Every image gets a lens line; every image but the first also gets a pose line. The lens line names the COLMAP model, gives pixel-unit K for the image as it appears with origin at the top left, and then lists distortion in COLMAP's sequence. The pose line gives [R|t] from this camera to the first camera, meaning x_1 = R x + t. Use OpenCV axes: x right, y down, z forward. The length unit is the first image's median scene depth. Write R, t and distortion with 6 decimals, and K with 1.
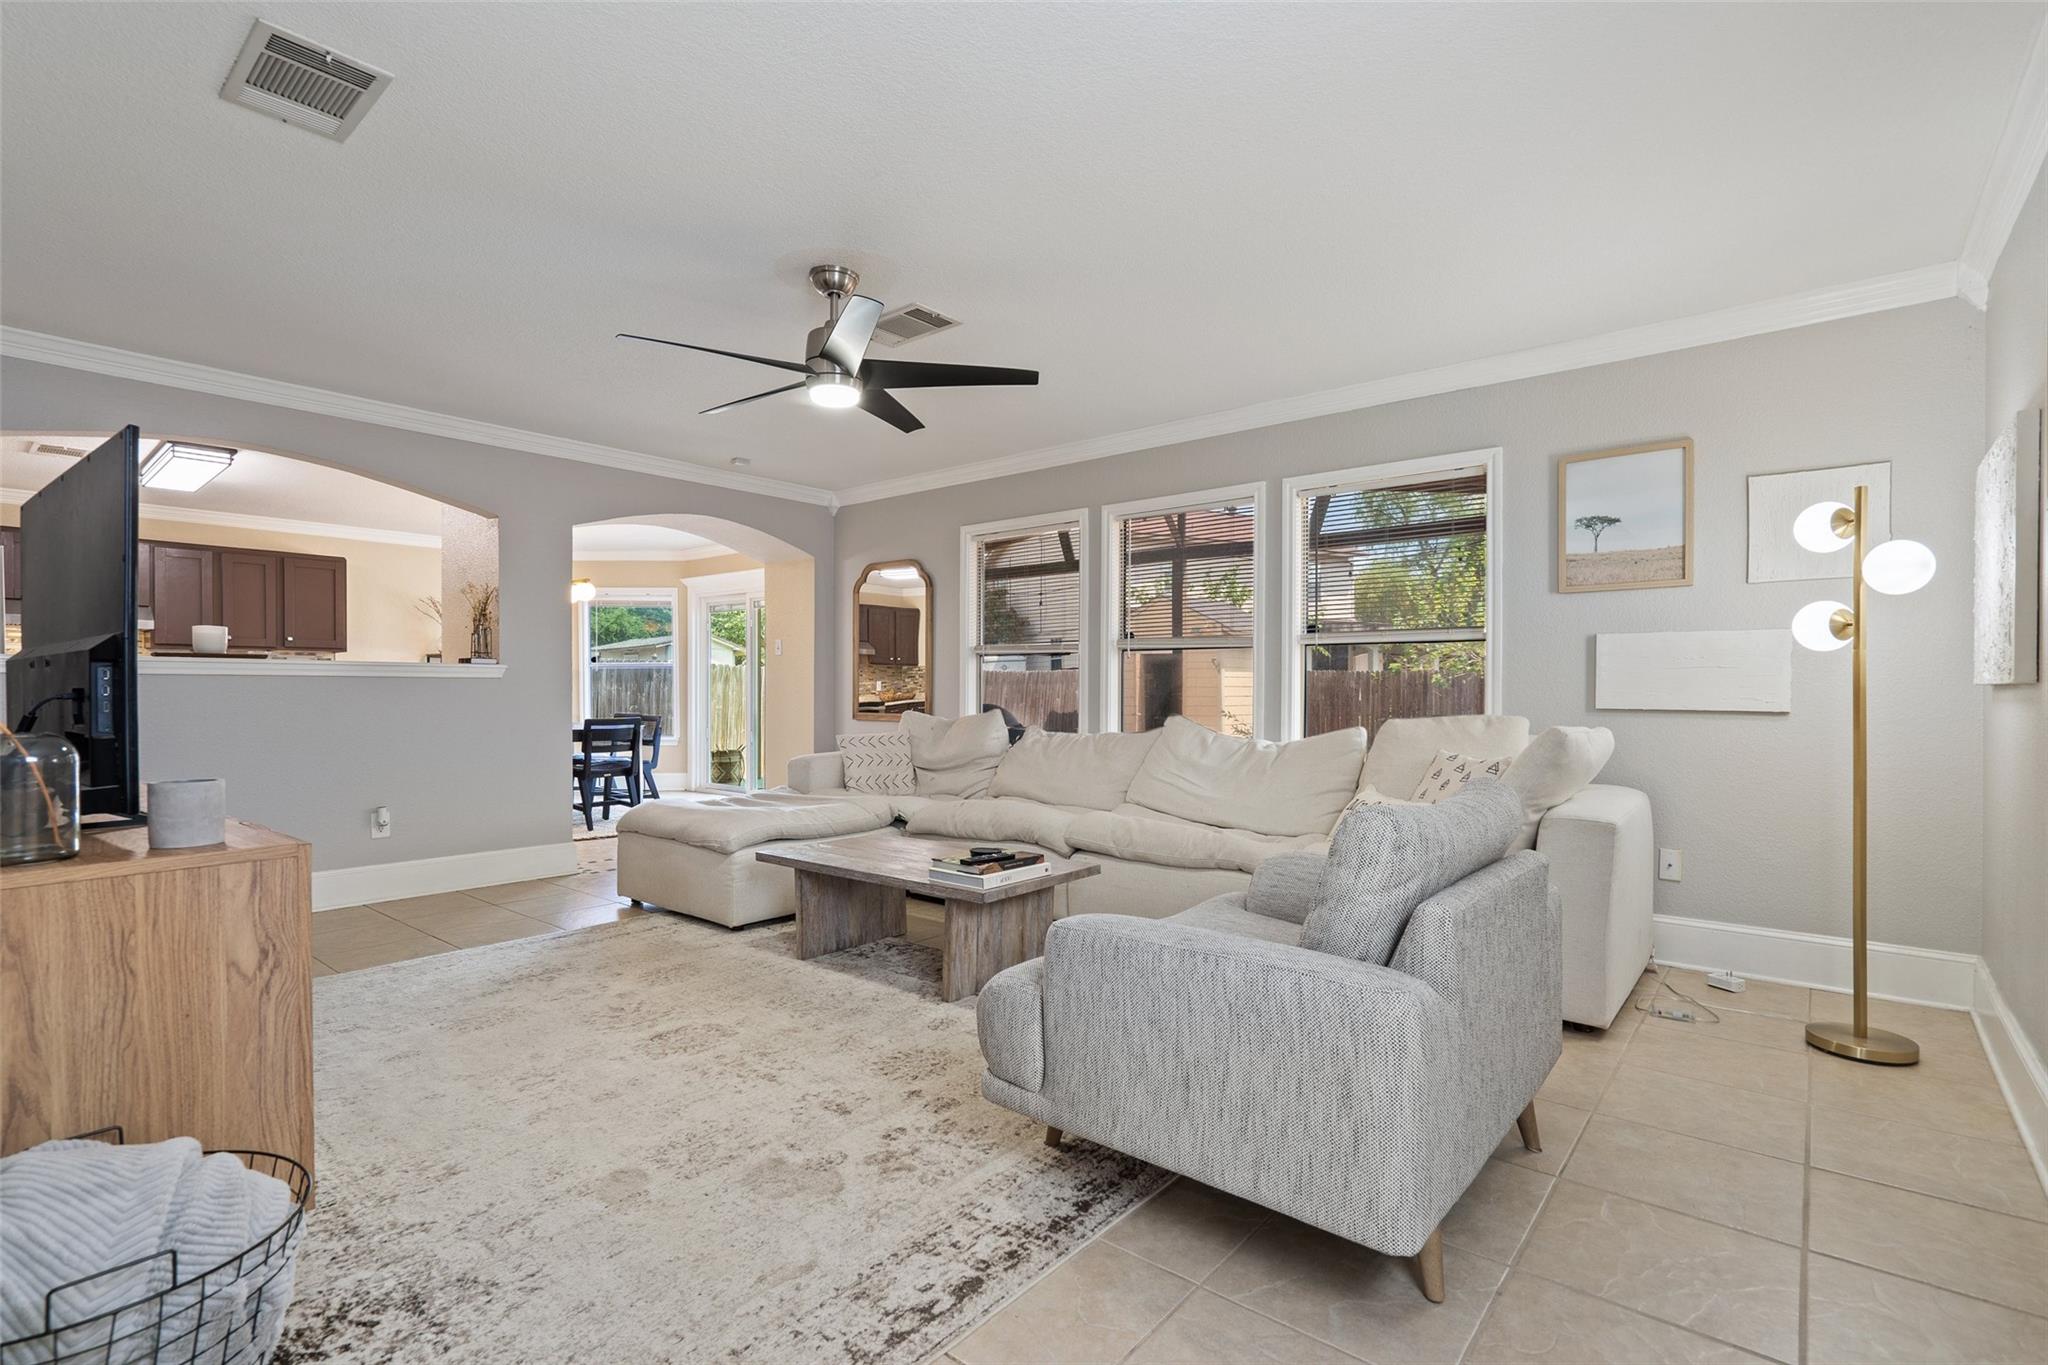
lens RADIAL K [[939.8, 0, 1028.2], [0, 939.8, 681.8], [0, 0, 1]] dist [-0.000318, 0.000217]
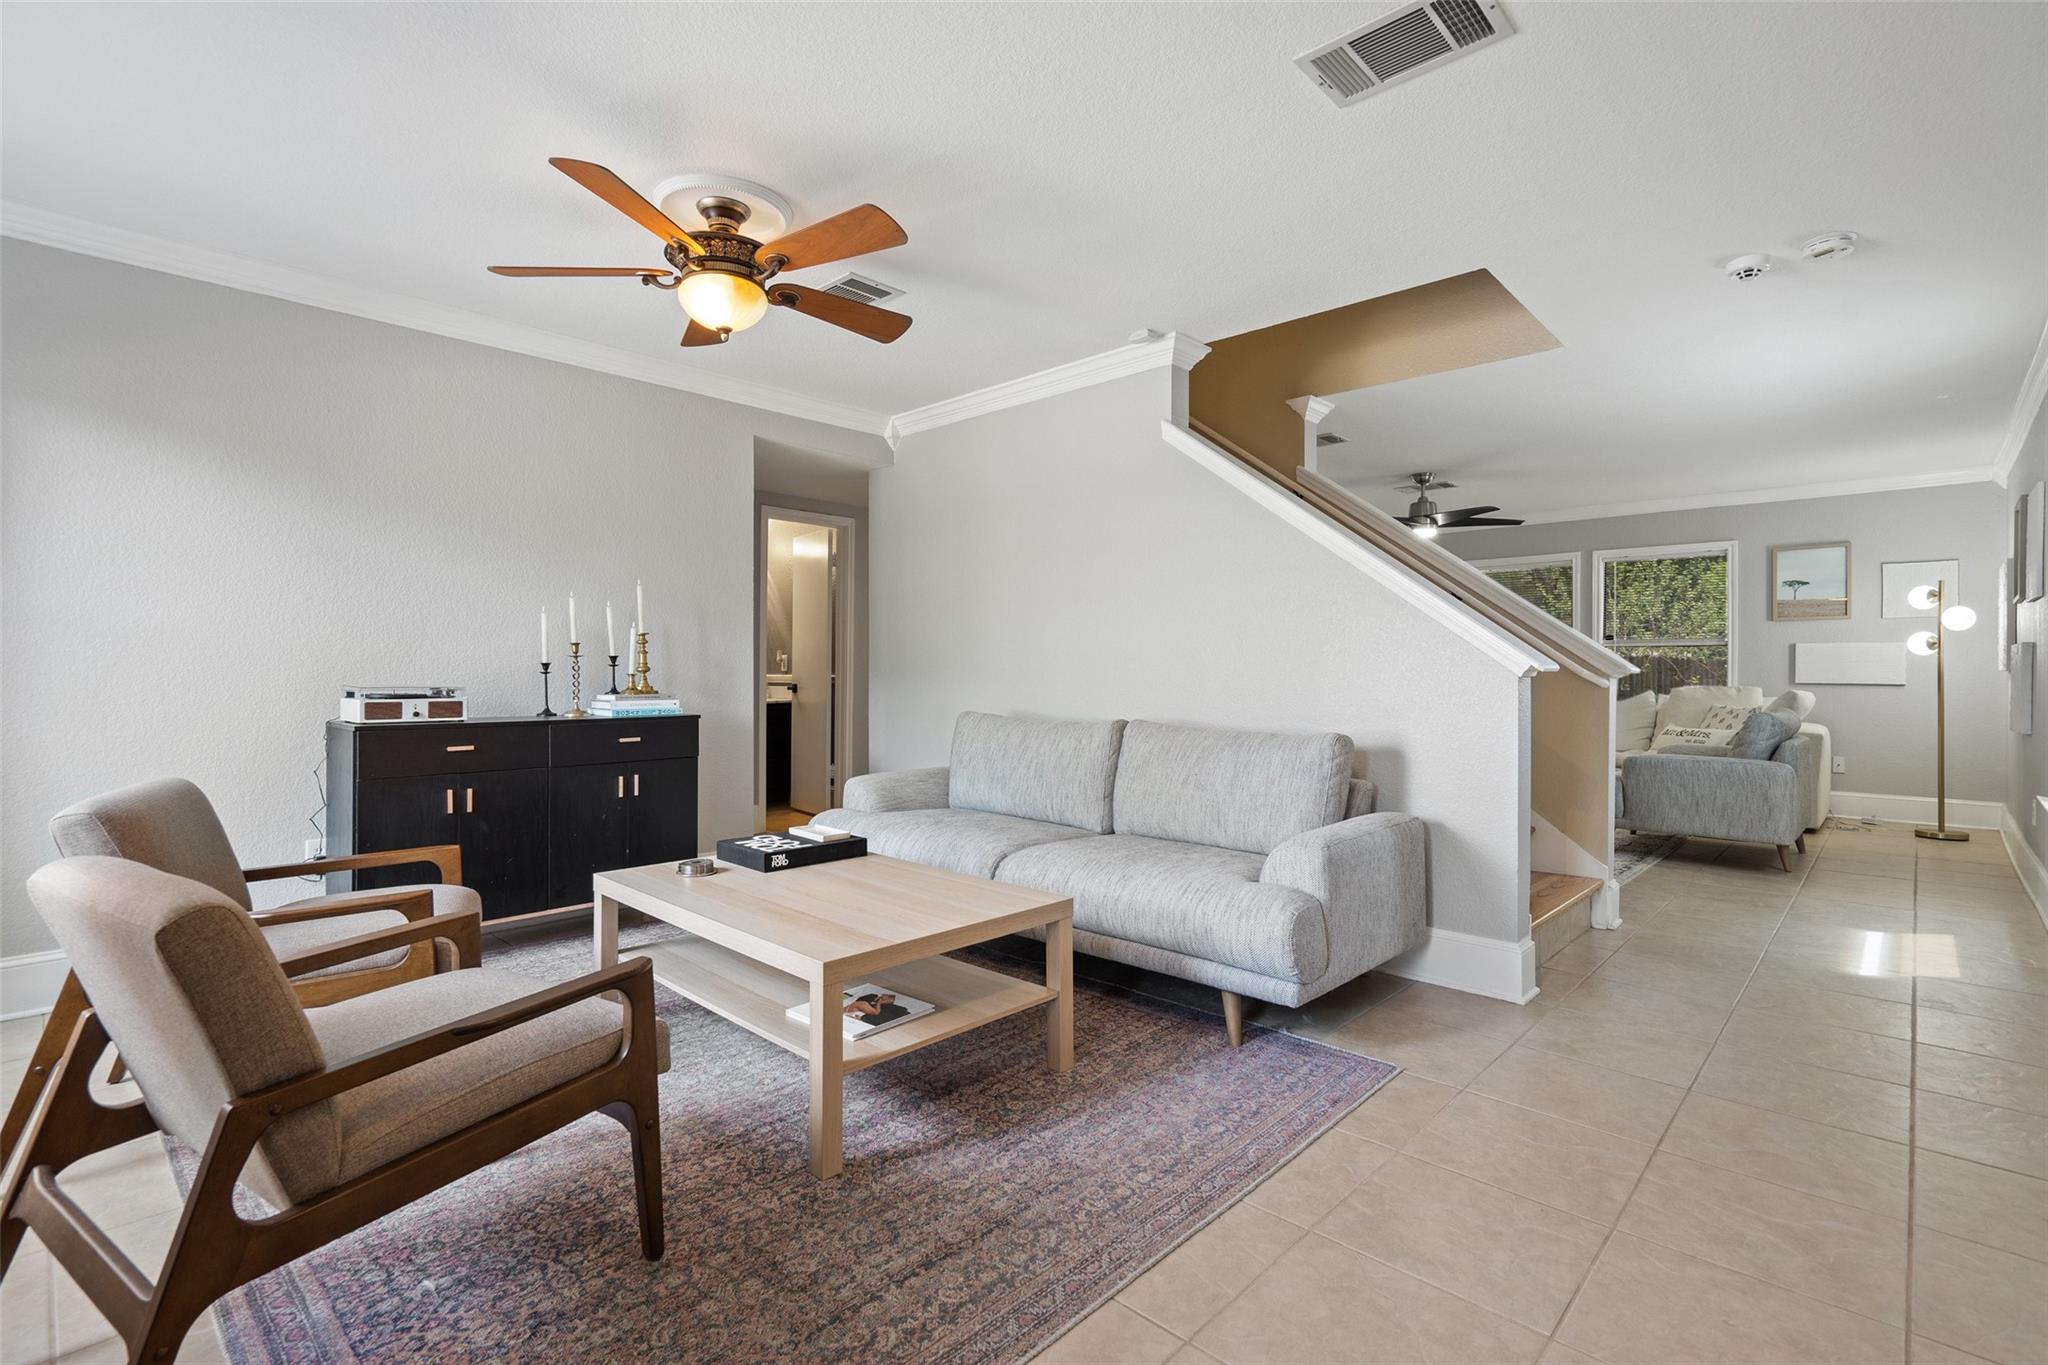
lens RADIAL K [[938.4, 0, 1025.8], [0, 938.4, 655.0], [0, 0, 1]] dist [0.000726, -0.000117]
pose [[0.997975, 0.002201, -0.063563, -0.957627], [-0.002630, 0.999974, -0.006663, -0.012214], [0.063546, 0.006817, 0.997956, -1.144460]]
